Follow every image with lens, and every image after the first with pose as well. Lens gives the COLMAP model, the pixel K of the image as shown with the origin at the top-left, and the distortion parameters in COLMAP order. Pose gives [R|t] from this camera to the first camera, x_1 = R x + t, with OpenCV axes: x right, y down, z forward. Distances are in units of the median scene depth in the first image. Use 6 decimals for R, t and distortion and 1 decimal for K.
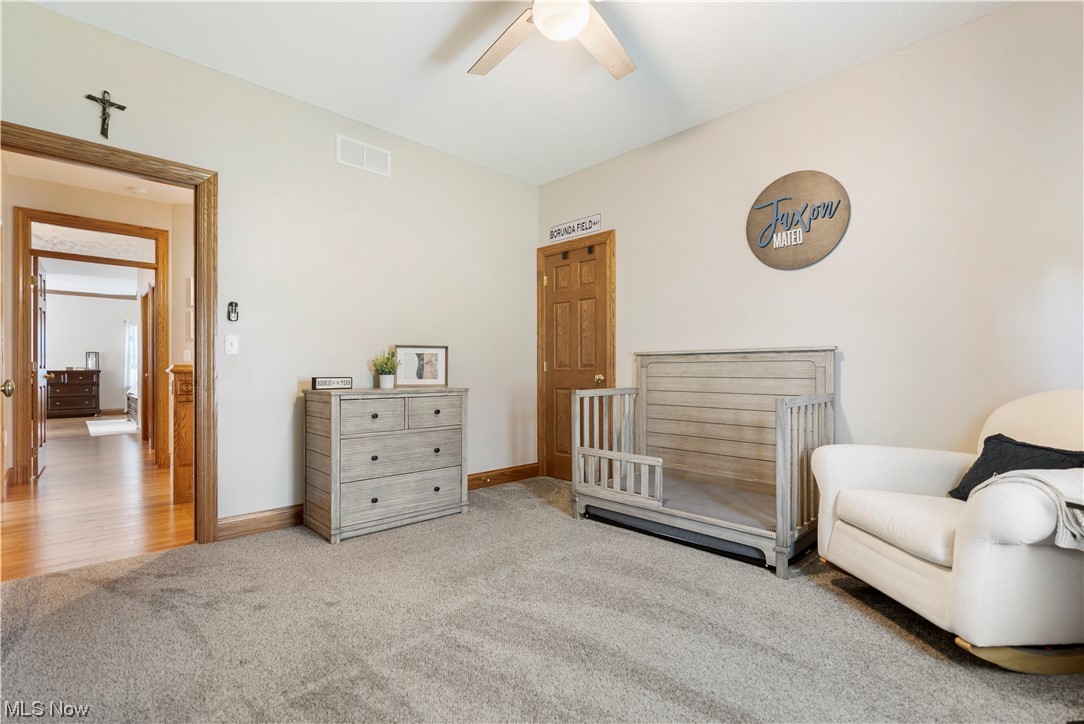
lens RADIAL K [[493.6, 0, 543.9], [0, 493.6, 369.6], [0, 0, 1]] dist [-0.006878, 0.000891]
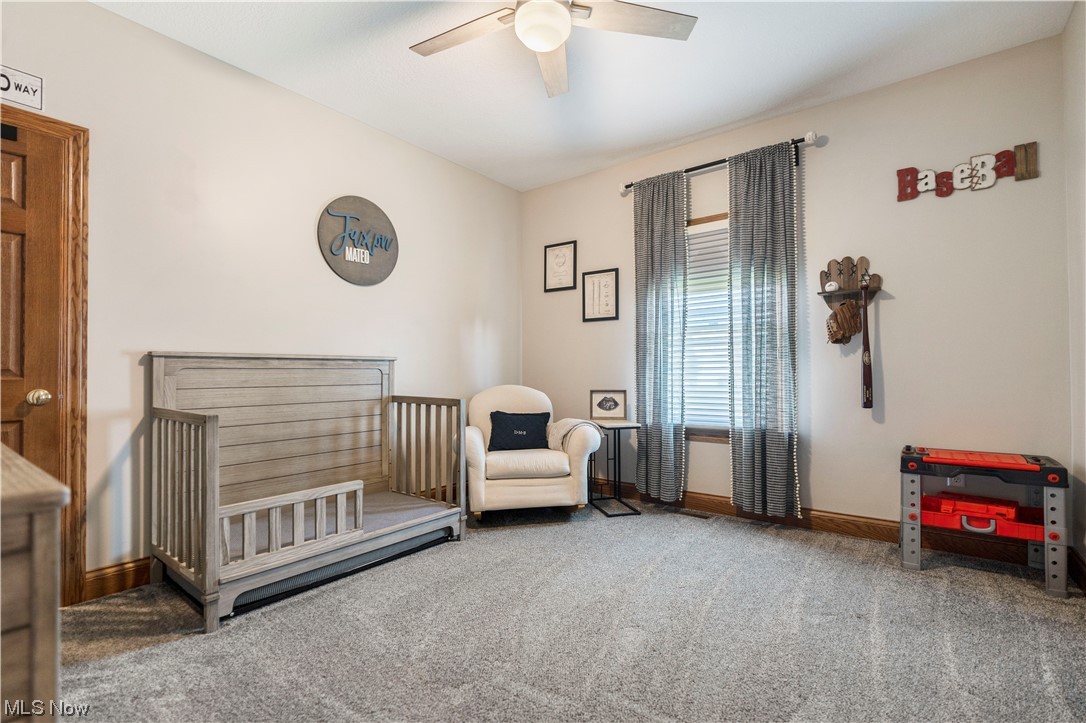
lens RADIAL K [[494.5, 0, 543.7], [0, 494.5, 362.8], [0, 0, 1]] dist [-0.006878, 0.000891]
pose [[-0.138073, 0.017568, 0.990266, -0.607800], [0.003204, 0.999845, -0.017292, -0.009950], [-0.990417, 0.000785, -0.138108, 0.716494]]
